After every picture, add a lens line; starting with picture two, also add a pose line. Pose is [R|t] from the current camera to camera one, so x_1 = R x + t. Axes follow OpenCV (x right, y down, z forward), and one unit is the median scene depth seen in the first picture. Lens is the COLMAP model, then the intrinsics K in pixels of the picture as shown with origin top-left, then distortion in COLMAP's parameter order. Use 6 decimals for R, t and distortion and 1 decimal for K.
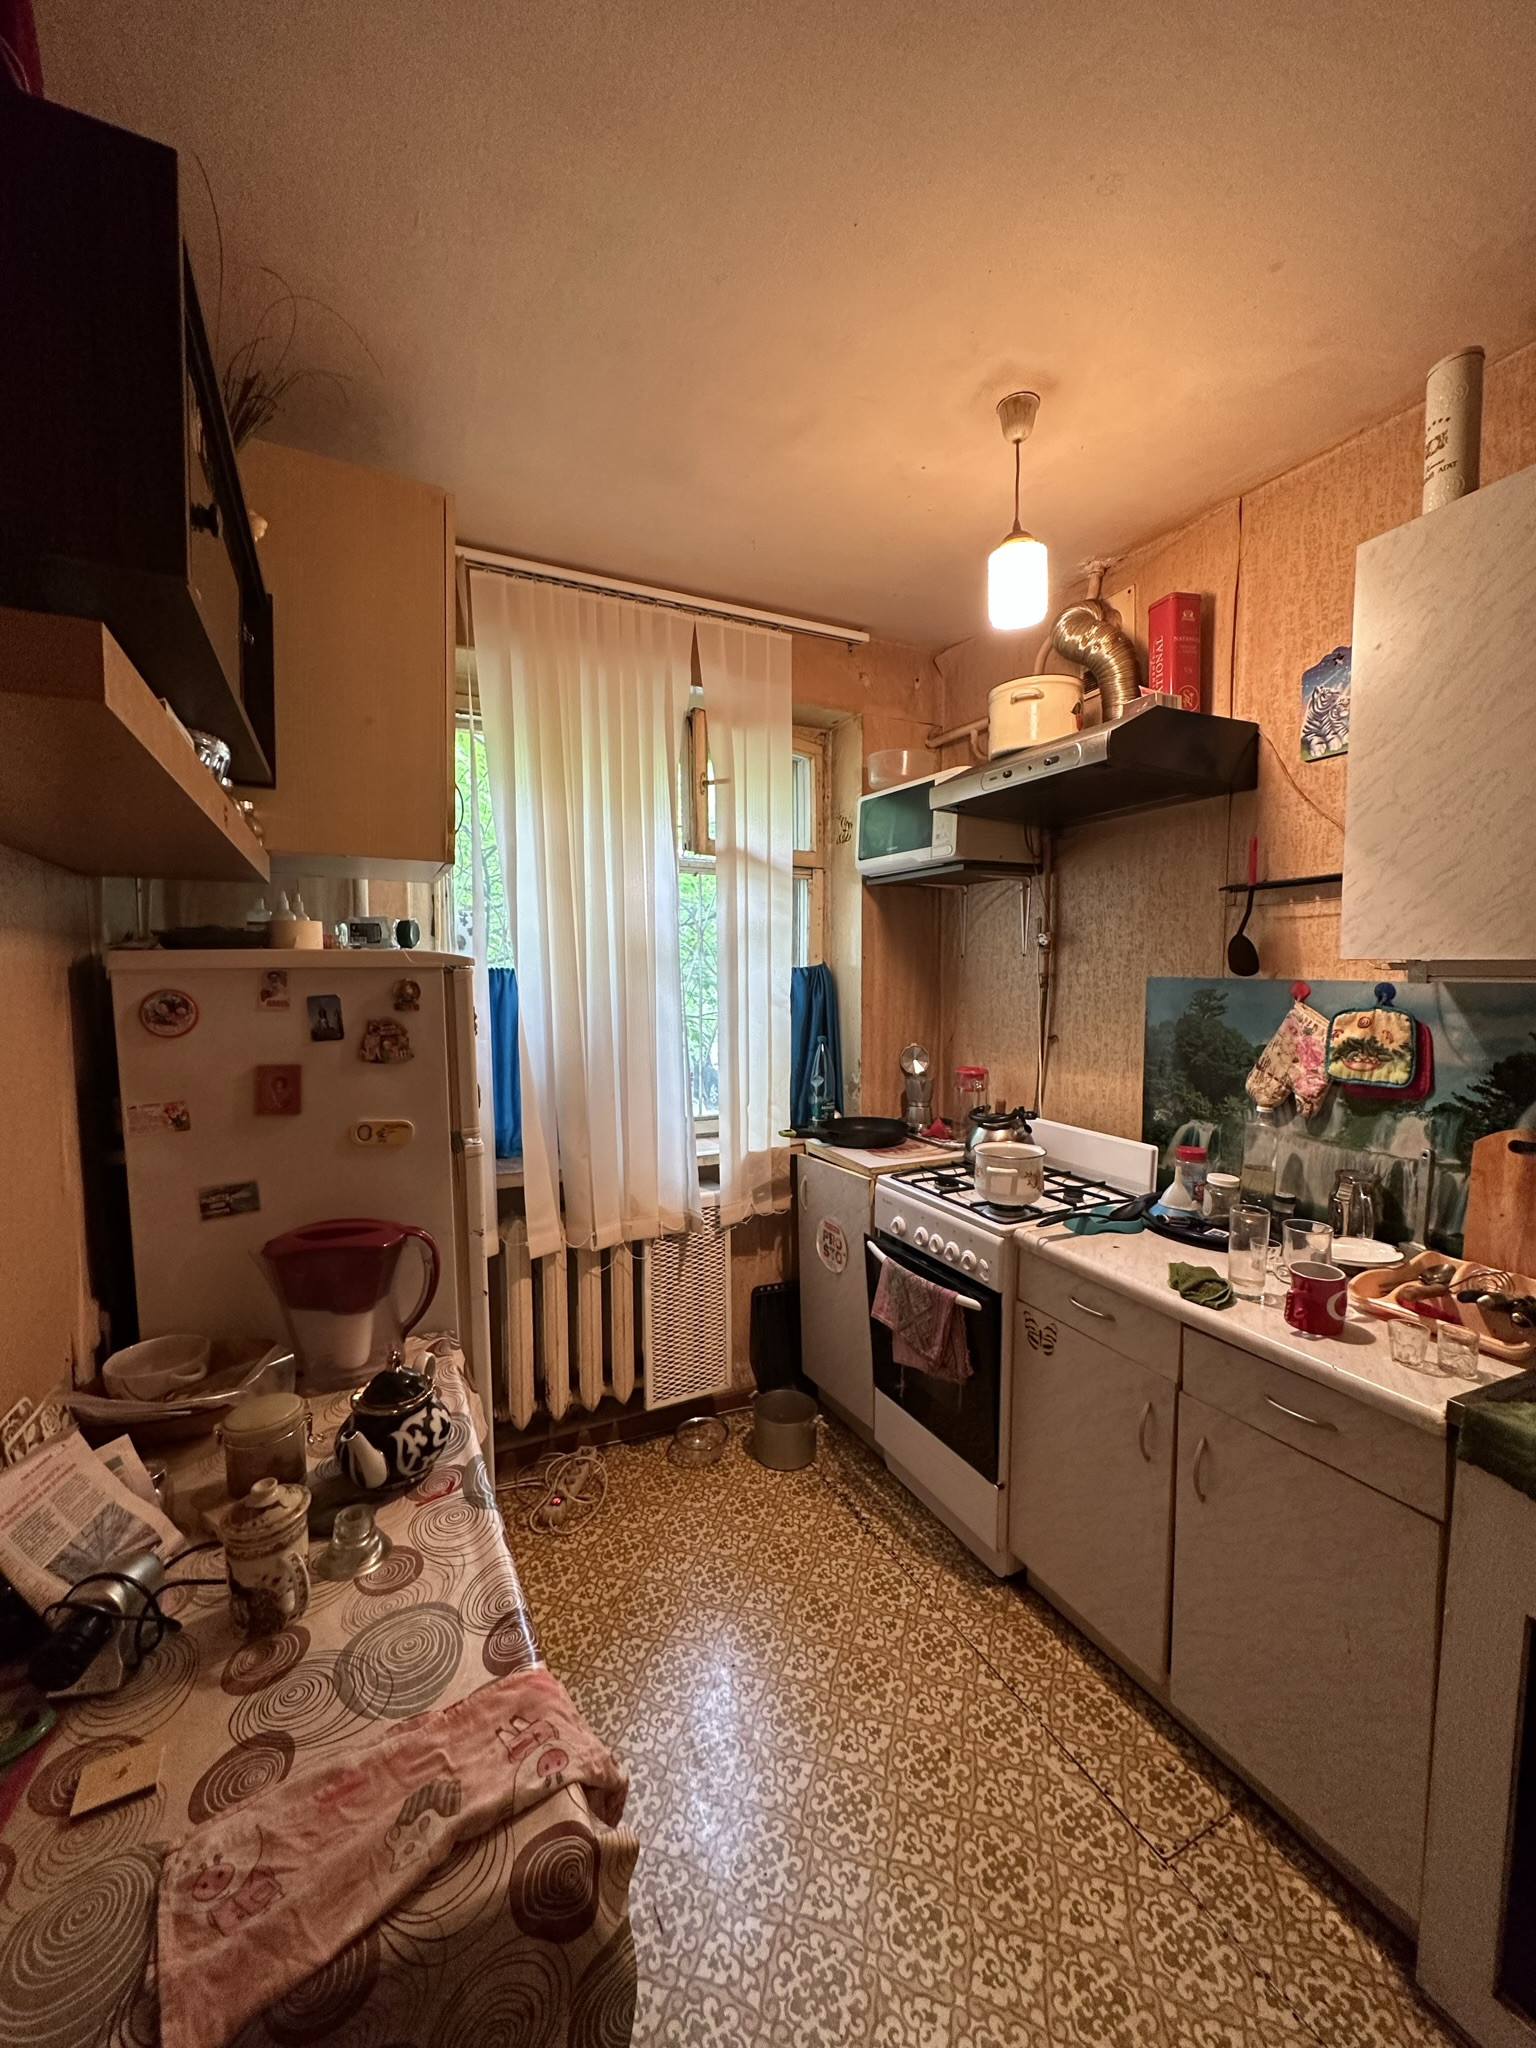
lens RADIAL K [[822.0, 0, 770.7], [0, 822.0, 1018.8], [0, 0, 1]] dist [-0.002616, 0.000379]
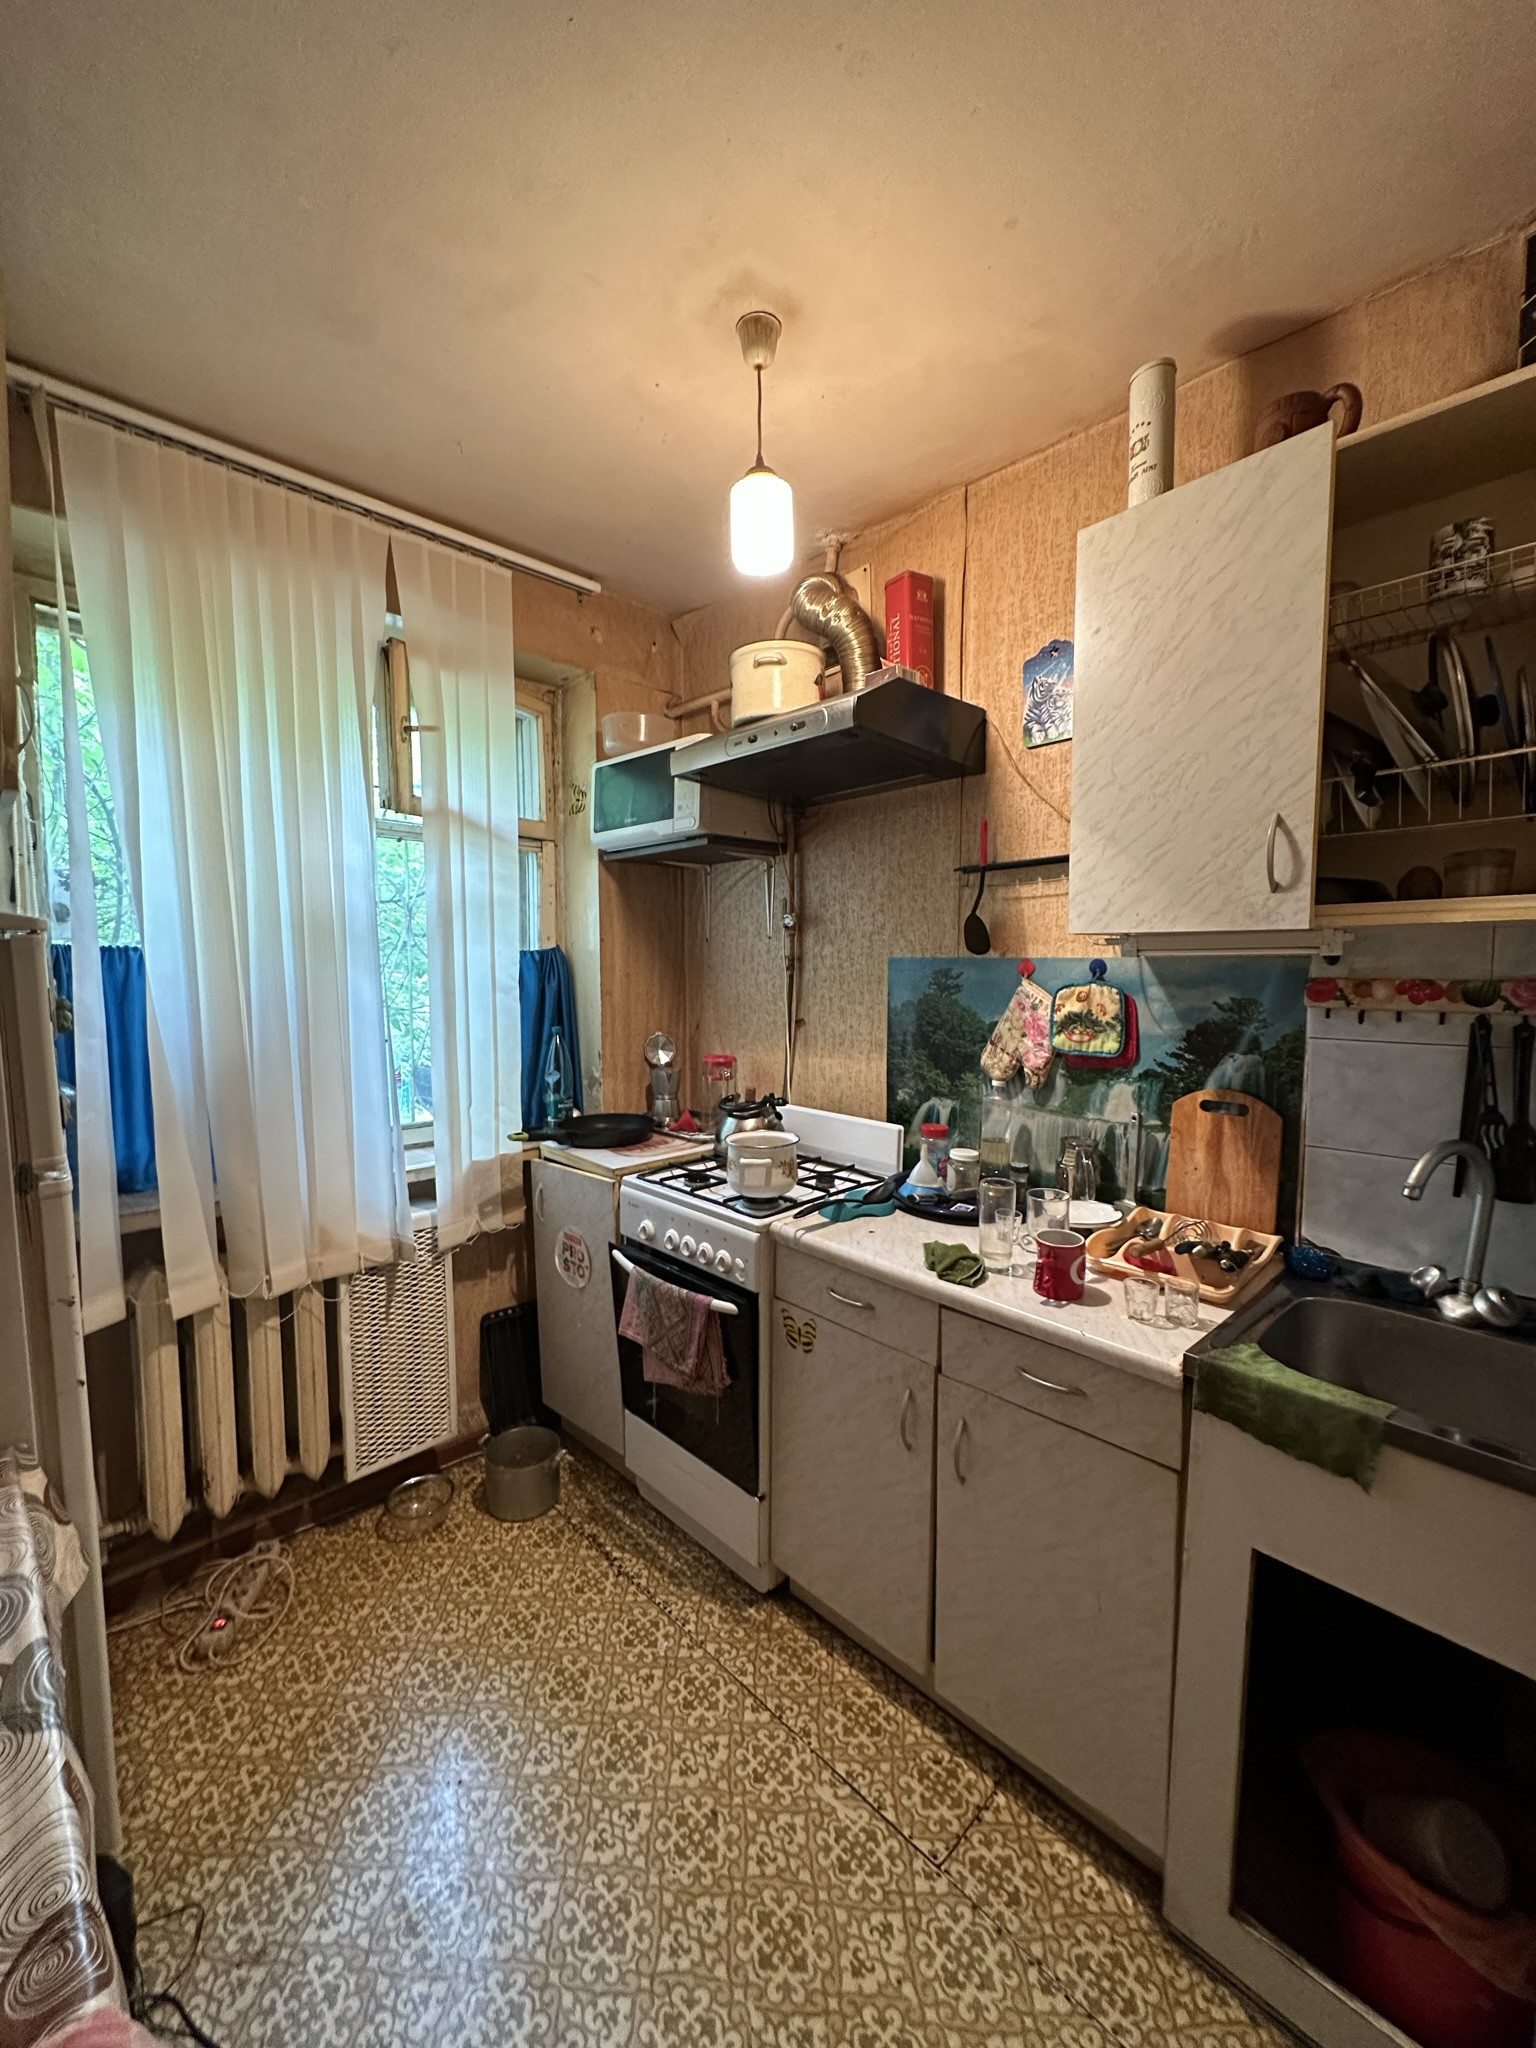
lens RADIAL K [[822.0, 0, 770.7], [0, 822.0, 1018.8], [0, 0, 1]] dist [-0.002616, 0.000379]
pose [[0.951779, -0.021104, 0.306059, 0.014397], [0.019921, 0.999777, 0.006990, 0.015916], [-0.306138, -0.000556, 0.951987, 0.103091]]
